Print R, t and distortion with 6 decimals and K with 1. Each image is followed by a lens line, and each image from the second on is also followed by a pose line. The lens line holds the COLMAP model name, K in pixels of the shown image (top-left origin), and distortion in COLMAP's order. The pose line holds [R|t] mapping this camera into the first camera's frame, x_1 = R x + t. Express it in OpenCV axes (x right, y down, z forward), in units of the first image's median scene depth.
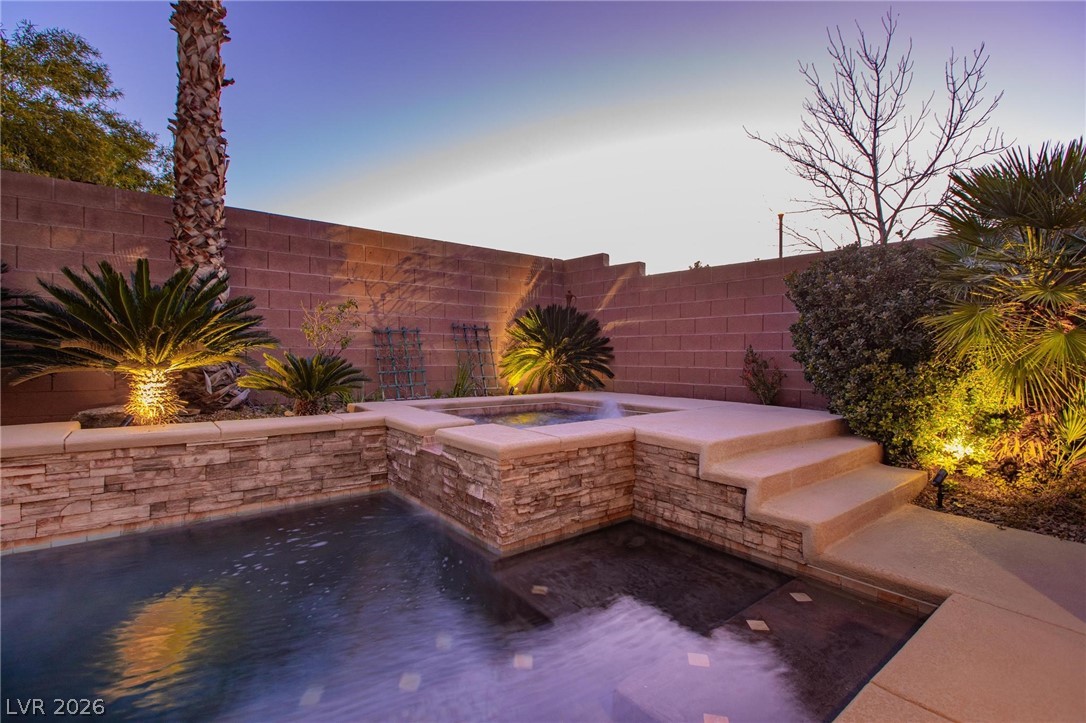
lens RADIAL K [[497.1, 0, 543.7], [0, 497.1, 360.6], [0, 0, 1]] dist [-0.005926, -0.003100]
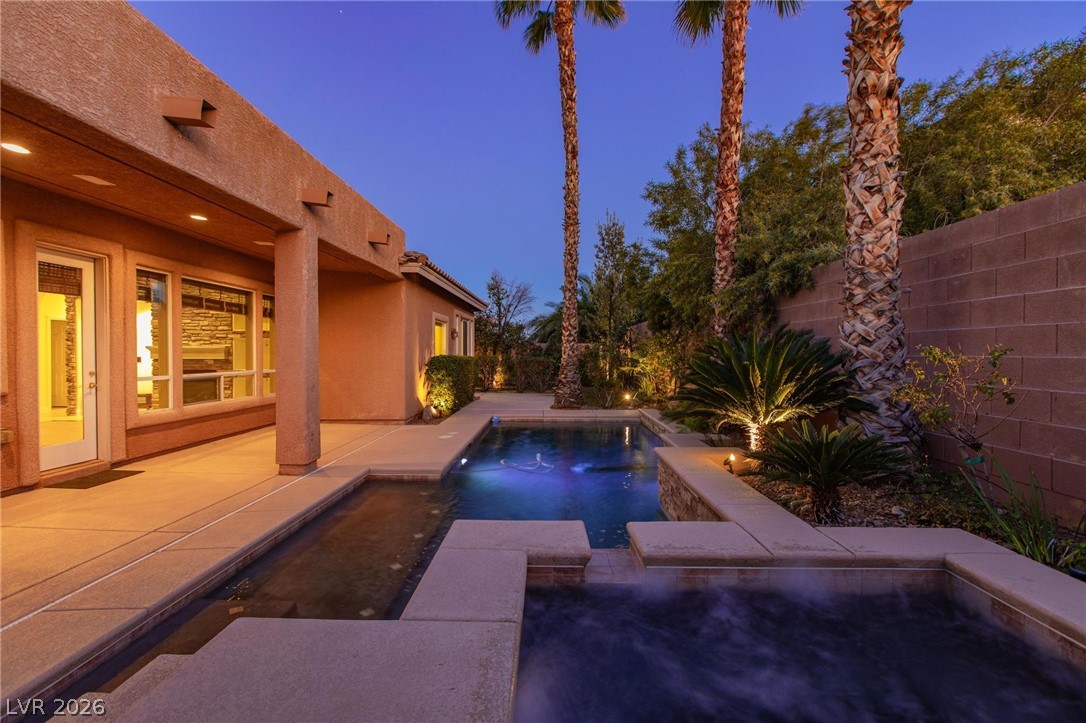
lens RADIAL K [[497.1, 0, 543.9], [0, 497.1, 361.5], [0, 0, 1]] dist [-0.005926, -0.003100]
pose [[-0.636017, 0.008195, -0.771632, 0.466849], [-0.013011, 0.999688, 0.021342, -0.150122], [0.771566, 0.023613, -0.635711, 1.373922]]
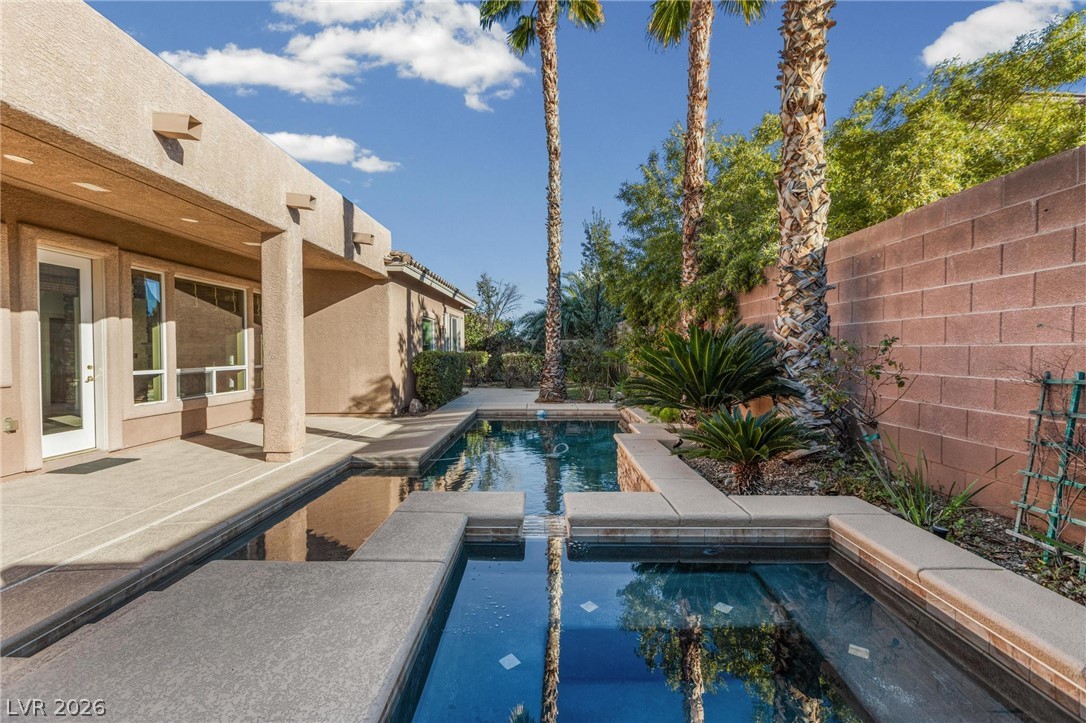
lens RADIAL K [[497.1, 0, 543.0], [0, 497.1, 361.1], [0, 0, 1]] dist [-0.005926, -0.003100]
pose [[-0.634397, 0.013612, -0.772888, 0.488347], [-0.009609, 0.999629, 0.025493, -0.138380], [0.772948, 0.023599, -0.634031, 1.516744]]
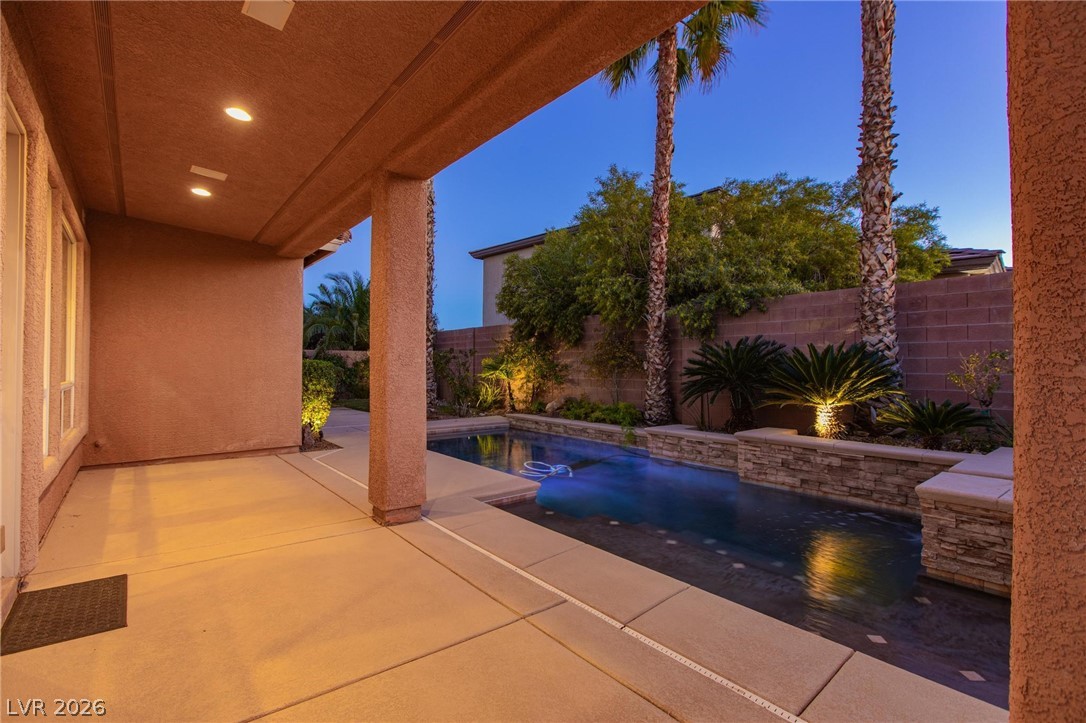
lens RADIAL K [[497.1, 0, 537.8], [0, 497.1, 359.3], [0, 0, 1]] dist [-0.005926, -0.003100]
pose [[0.019002, -0.018662, -0.999645, 0.897824], [-0.016325, 0.999687, -0.018973, -0.090015], [0.999686, 0.016680, 0.018691, -0.019586]]
